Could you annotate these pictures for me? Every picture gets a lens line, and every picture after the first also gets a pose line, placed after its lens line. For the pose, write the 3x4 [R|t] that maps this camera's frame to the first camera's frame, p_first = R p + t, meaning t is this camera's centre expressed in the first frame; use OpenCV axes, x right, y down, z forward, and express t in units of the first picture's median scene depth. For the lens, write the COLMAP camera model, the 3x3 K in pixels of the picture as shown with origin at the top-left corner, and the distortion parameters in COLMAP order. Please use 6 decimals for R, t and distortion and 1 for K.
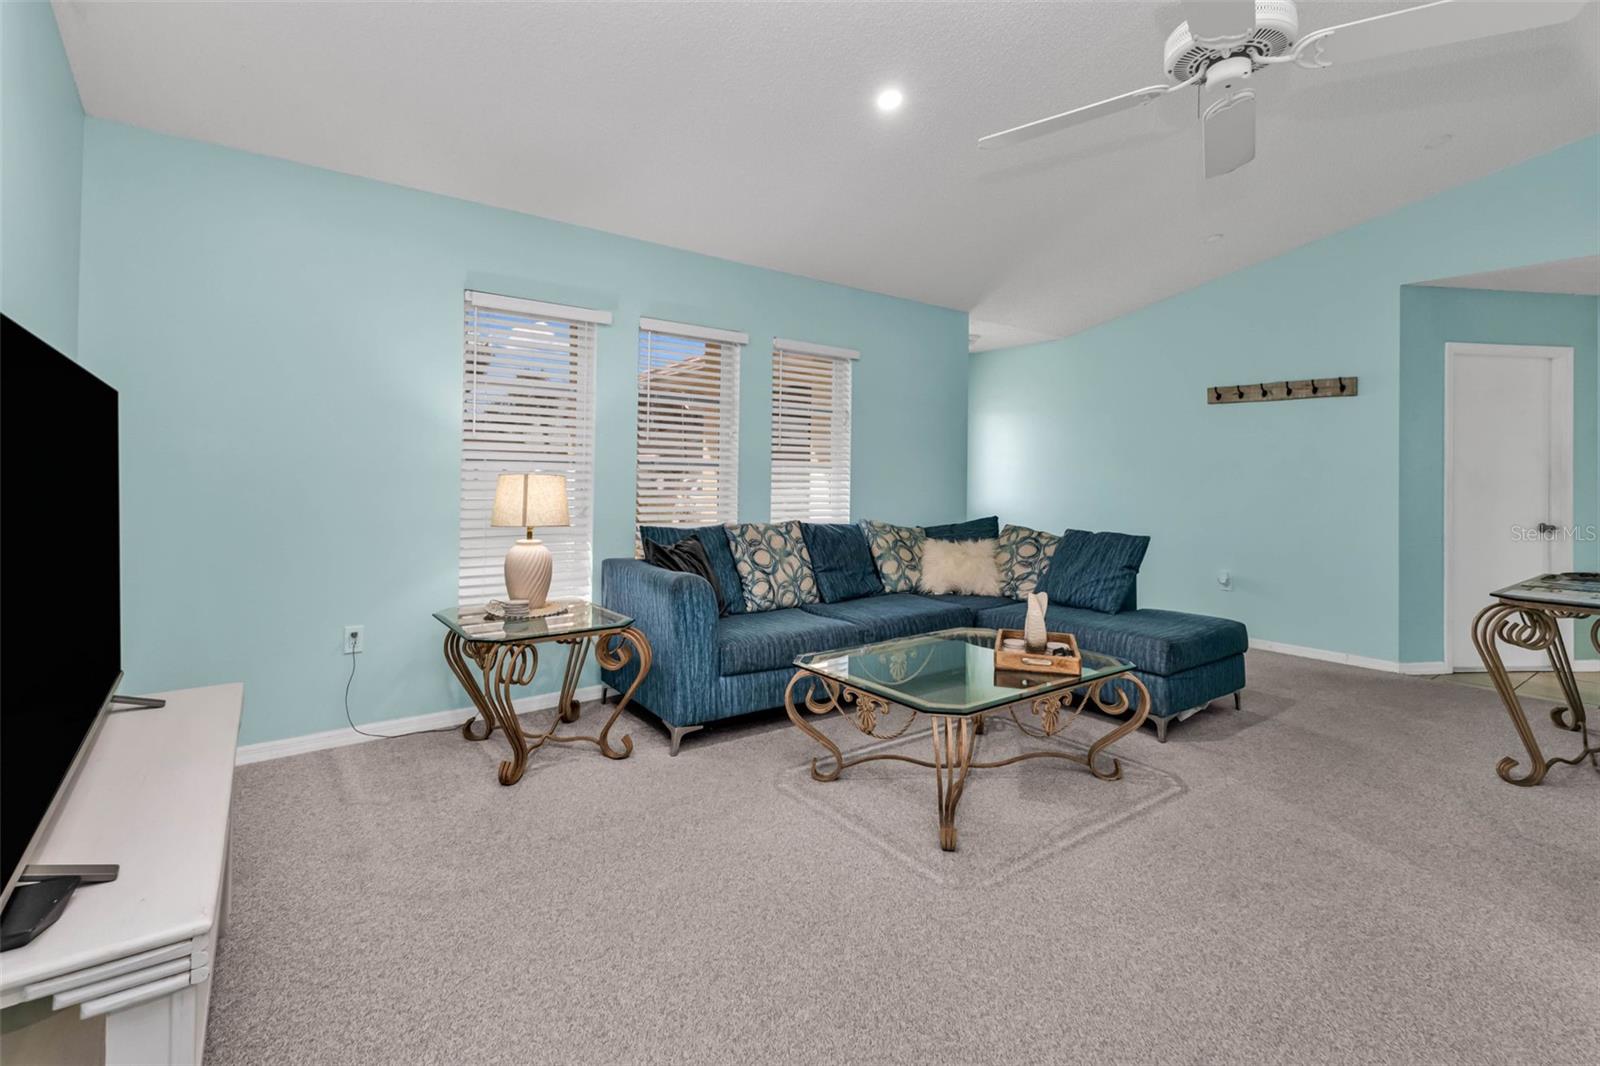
lens RADIAL K [[761.8, 0, 883.7], [0, 761.8, 499.7], [0, 0, 1]] dist [0.096155, 0.000114]
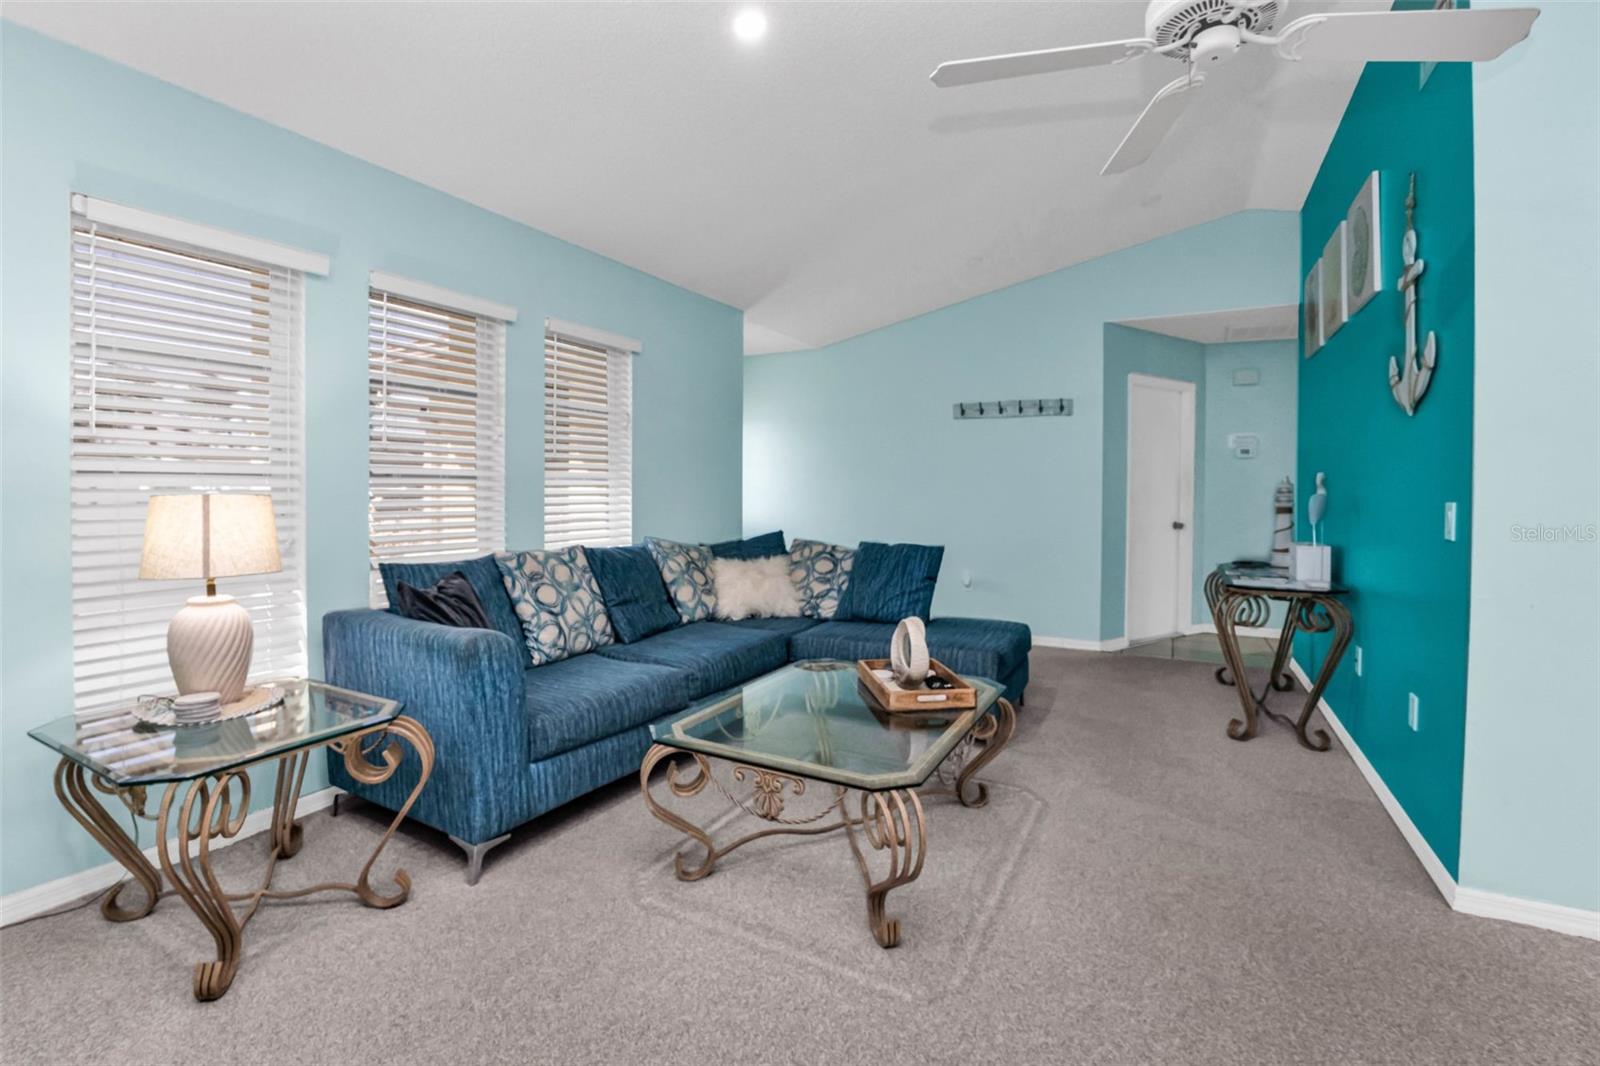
lens RADIAL K [[695.8, 0, 809.6], [0, 695.8, 521.0], [0, 0, 1]] dist [0.007335, 0.000279]
pose [[0.931161, -0.026592, 0.363636, -0.165813], [0.019401, 0.999538, 0.023413, -0.011761], [-0.364090, -0.014746, 0.931247, 0.231247]]
